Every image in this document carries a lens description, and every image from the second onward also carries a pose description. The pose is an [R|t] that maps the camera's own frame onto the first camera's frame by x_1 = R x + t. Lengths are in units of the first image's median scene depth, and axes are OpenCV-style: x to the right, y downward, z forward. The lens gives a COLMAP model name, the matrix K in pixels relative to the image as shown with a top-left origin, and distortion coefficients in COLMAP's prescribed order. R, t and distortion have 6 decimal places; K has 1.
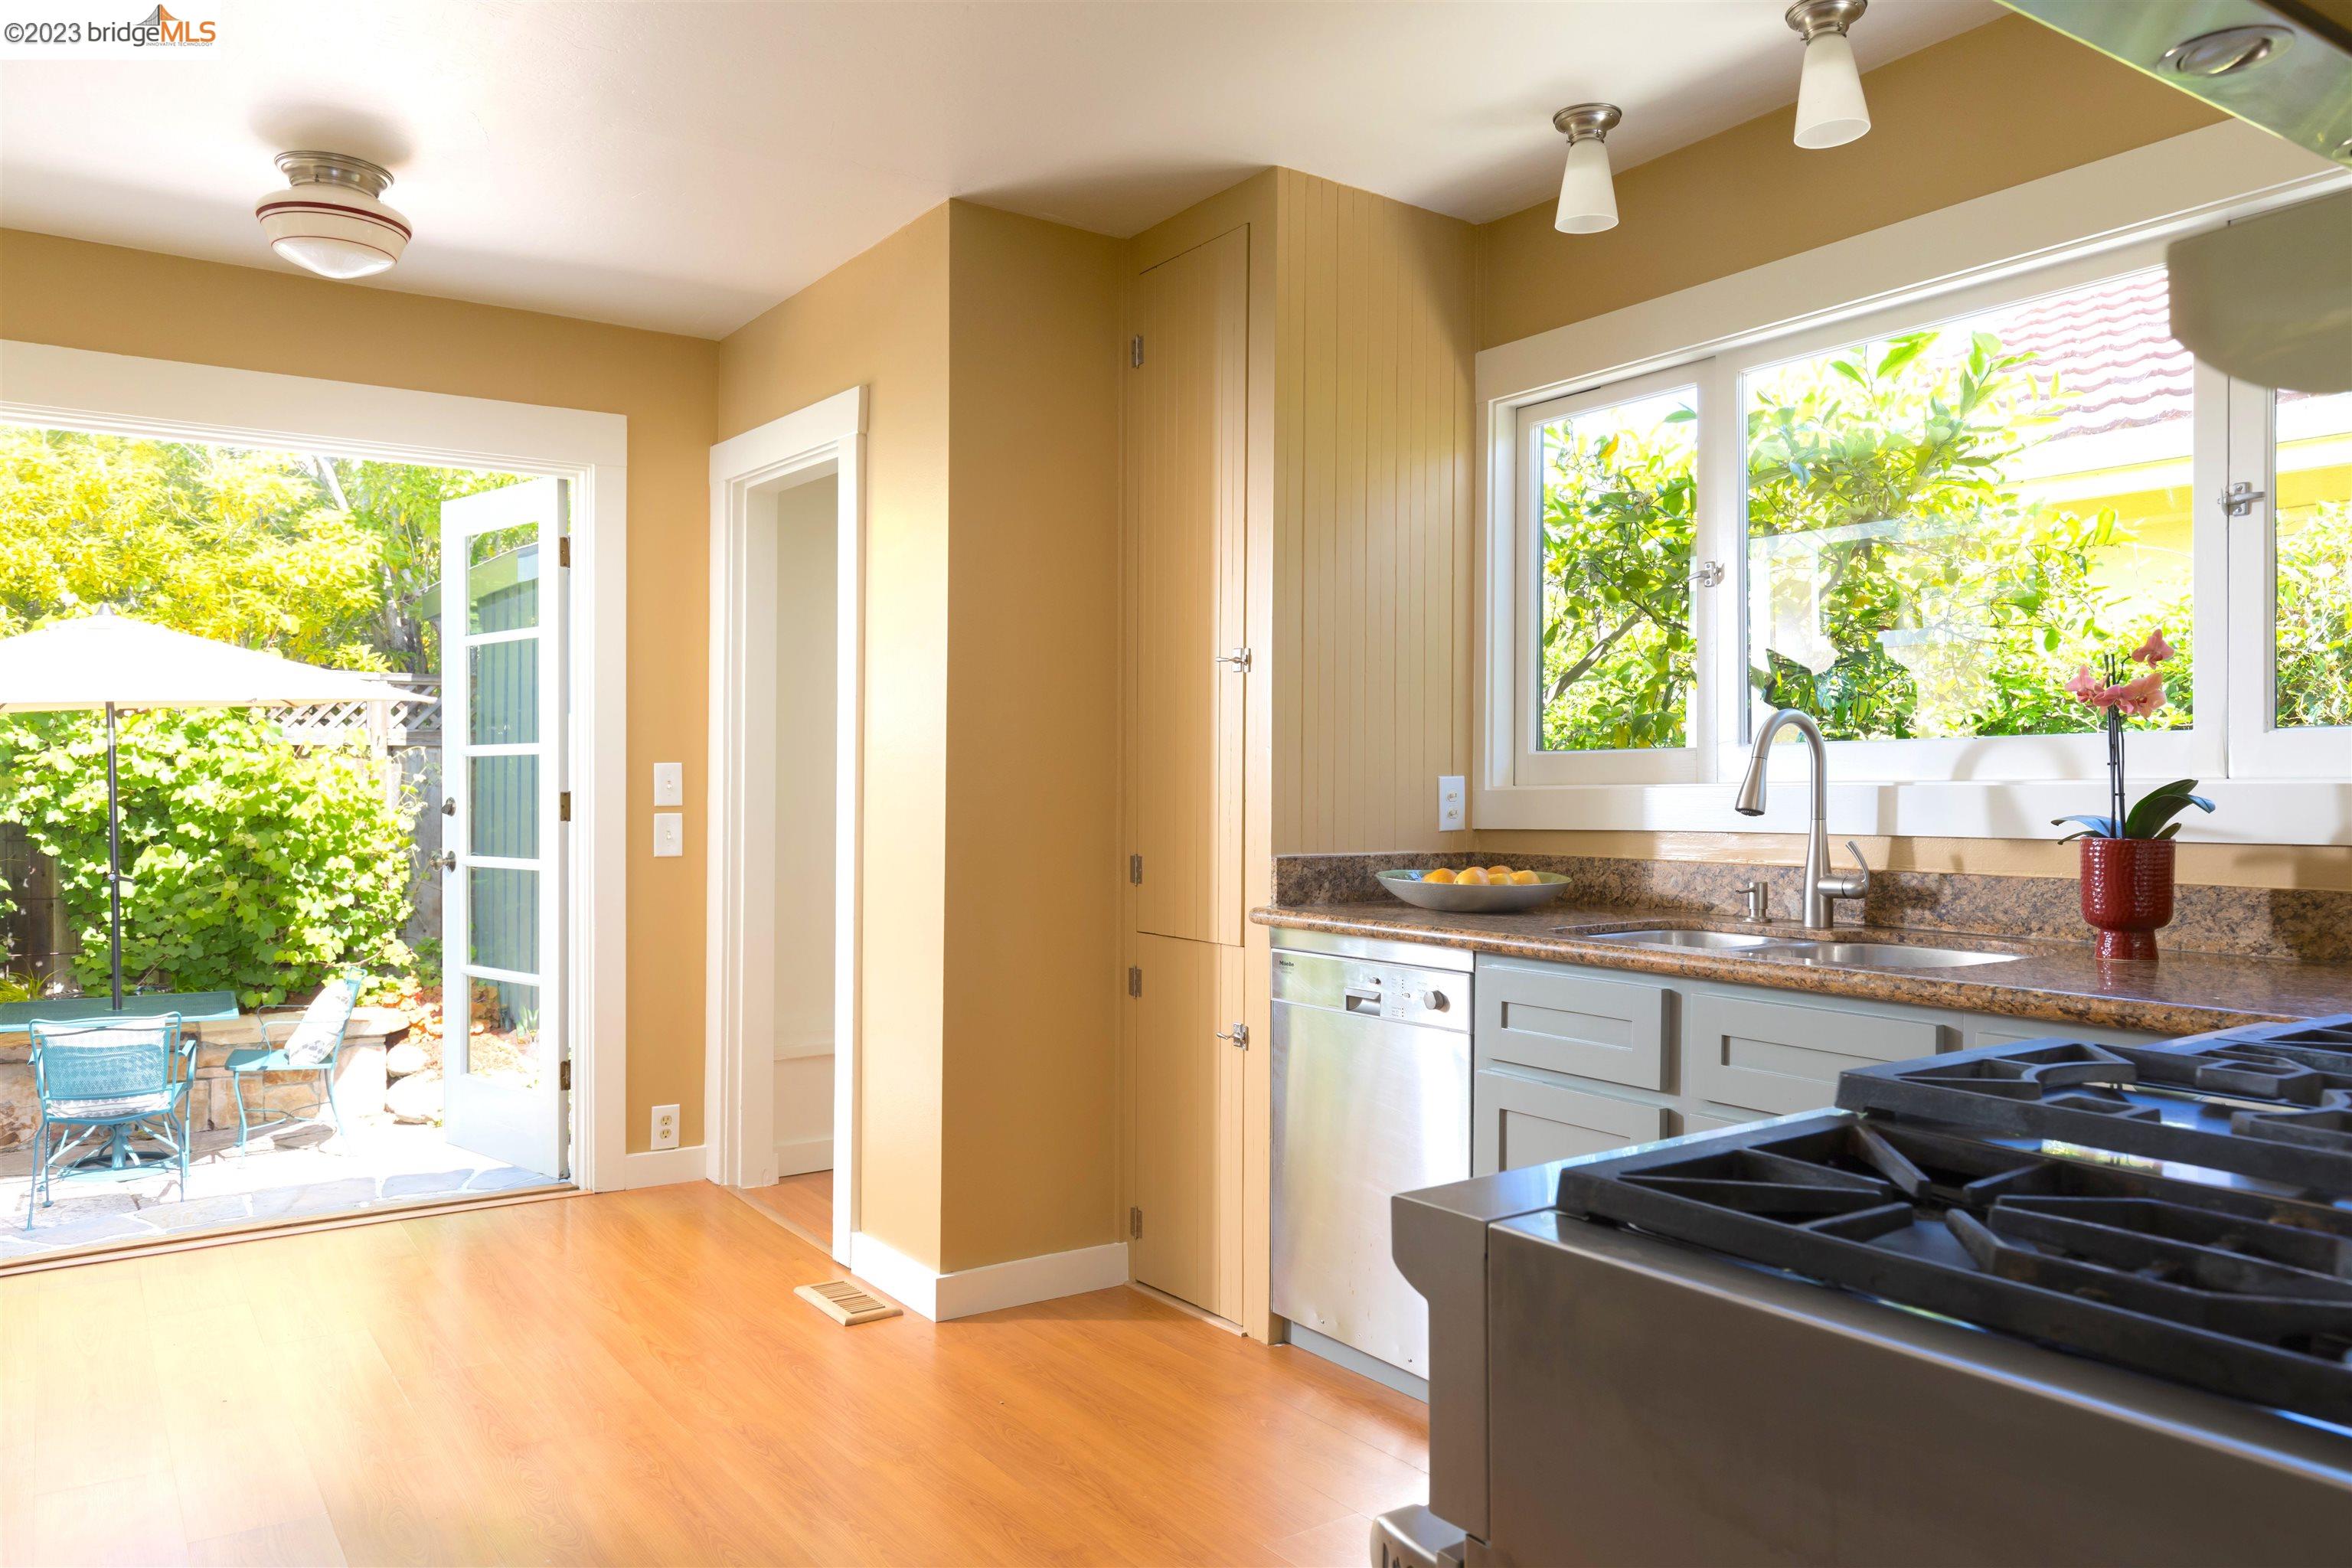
lens RADIAL K [[1677.5, 0, 1287.4], [0, 1677.5, 787.3], [0, 0, 1]] dist [0.004378, -0.000313]
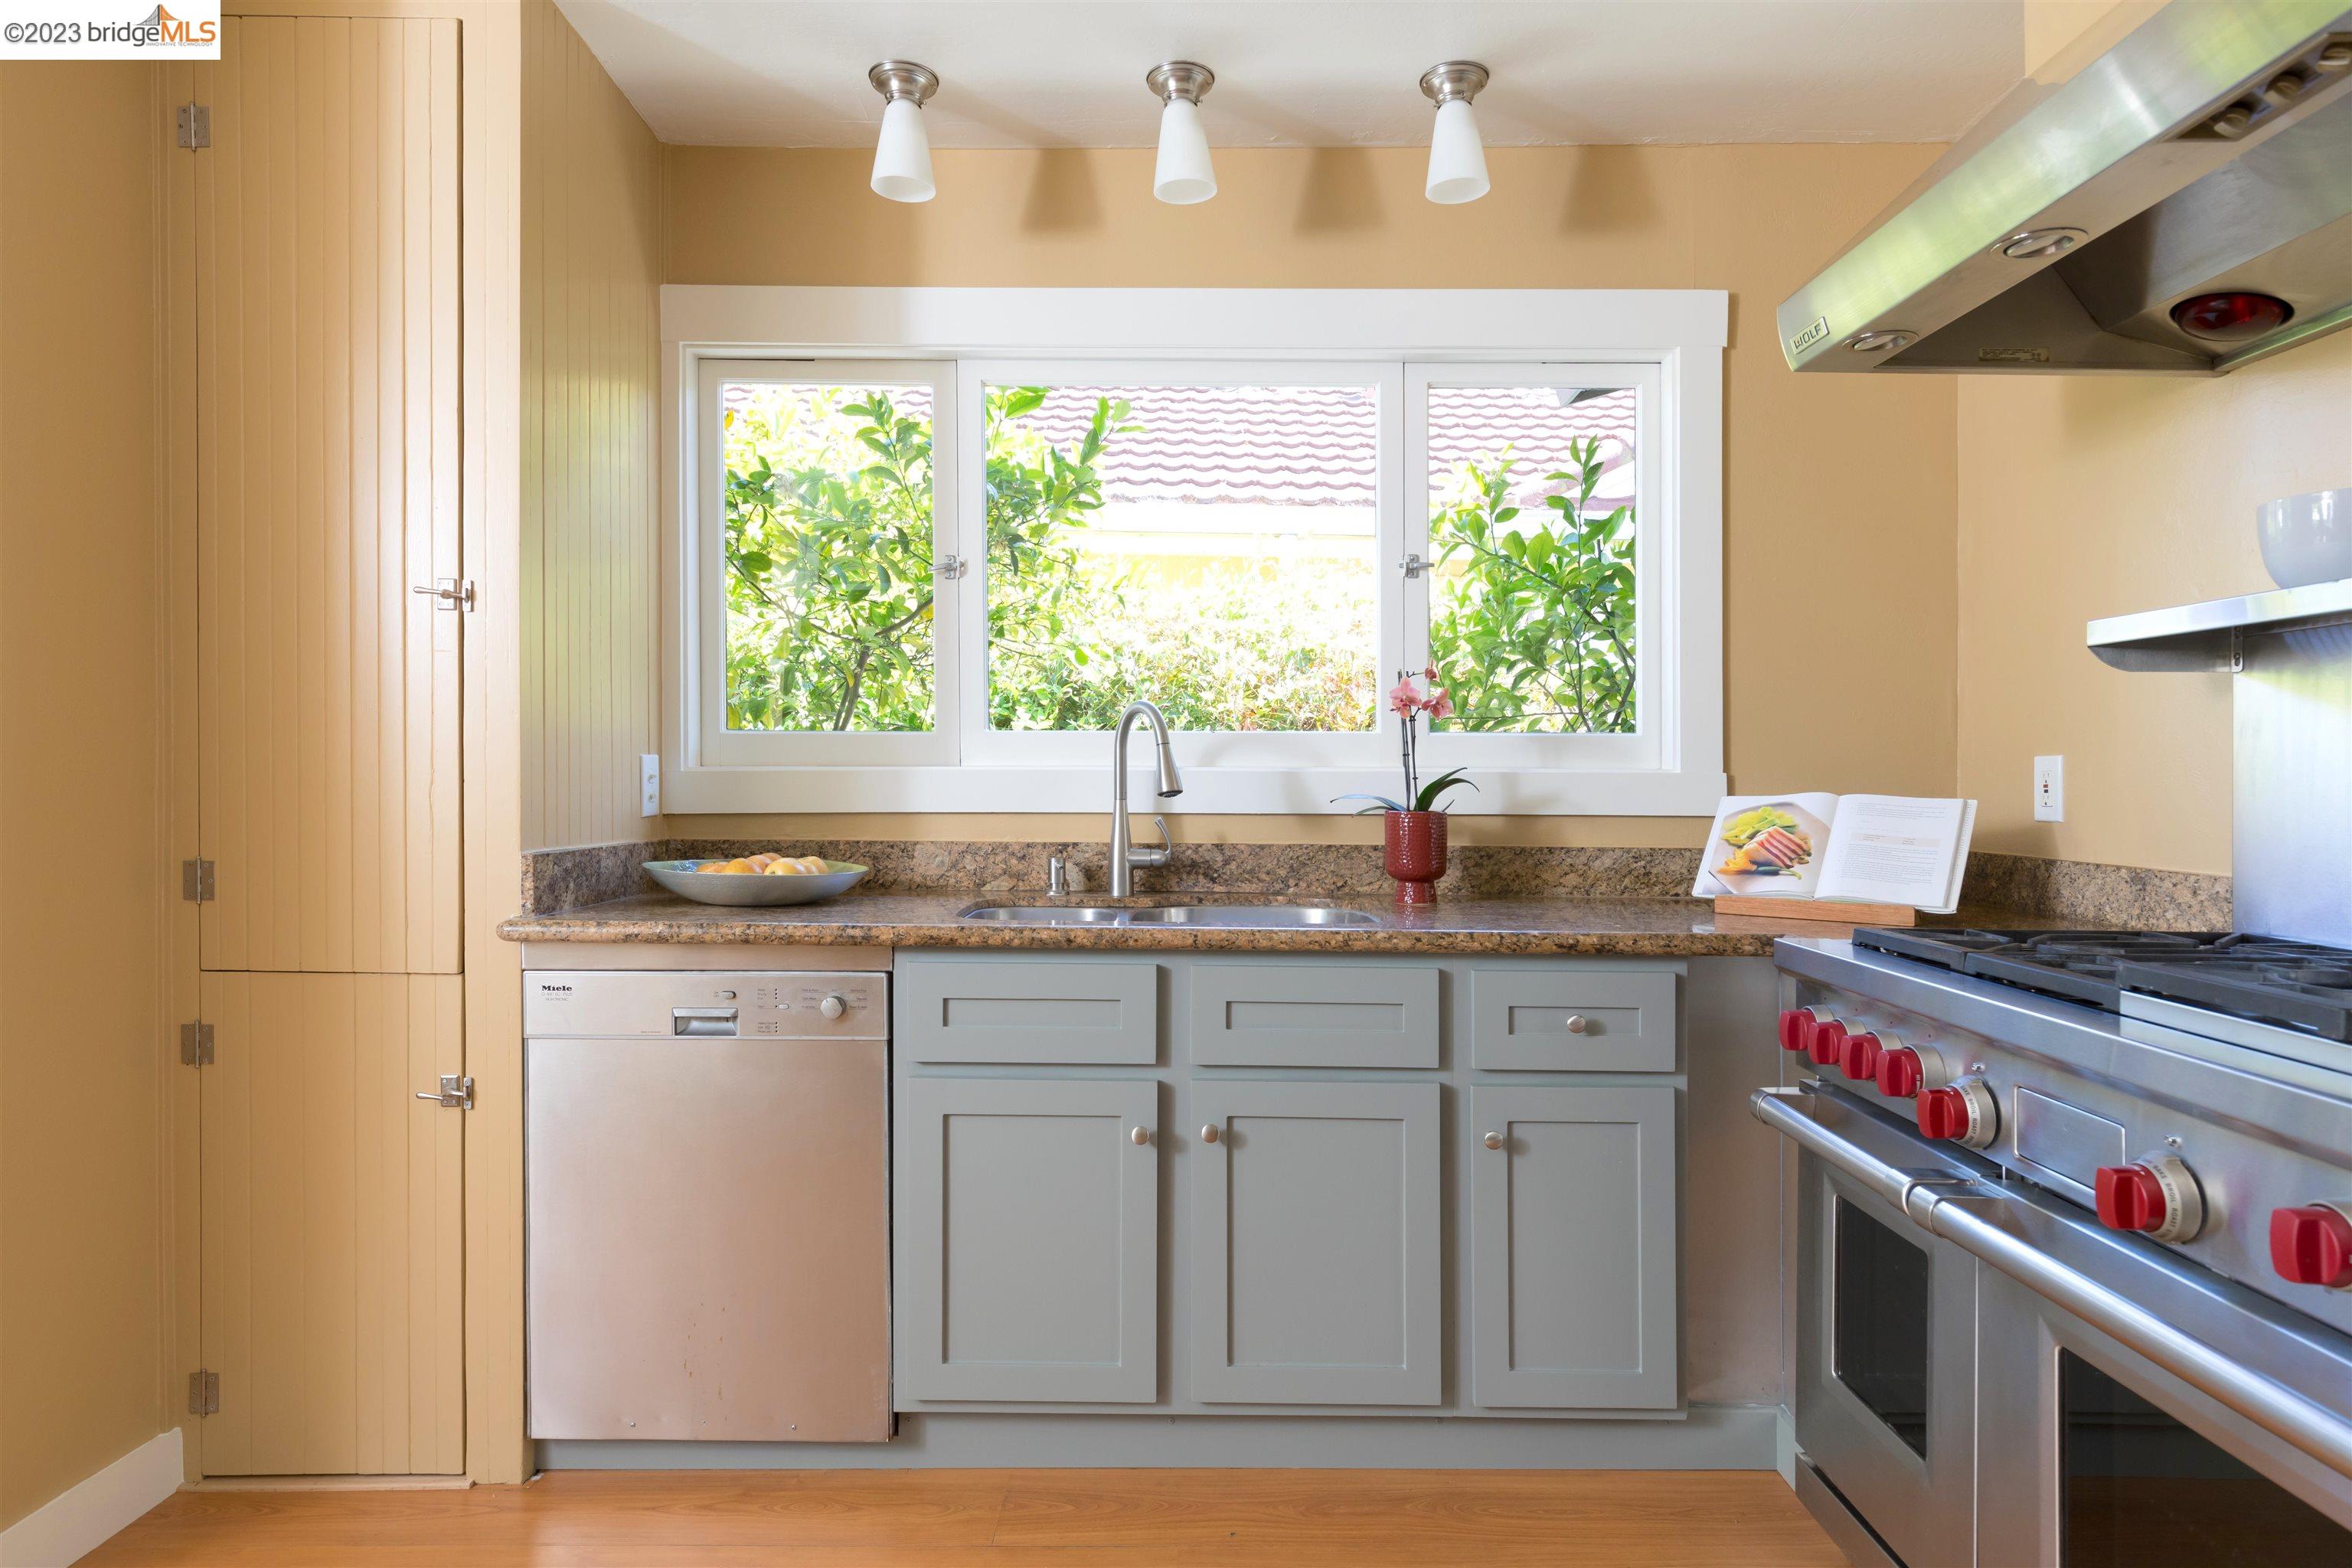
lens RADIAL K [[1303.1, 0, 1176.0], [0, 1303.1, 784.0], [0, 0, 1]] dist [0.002368, -0.000833]
pose [[0.587659, 0.002685, 0.809105, -0.323499], [-0.007687, 0.999968, 0.002265, 0.005702], [-0.809072, -0.007551, 0.587660, 0.406641]]
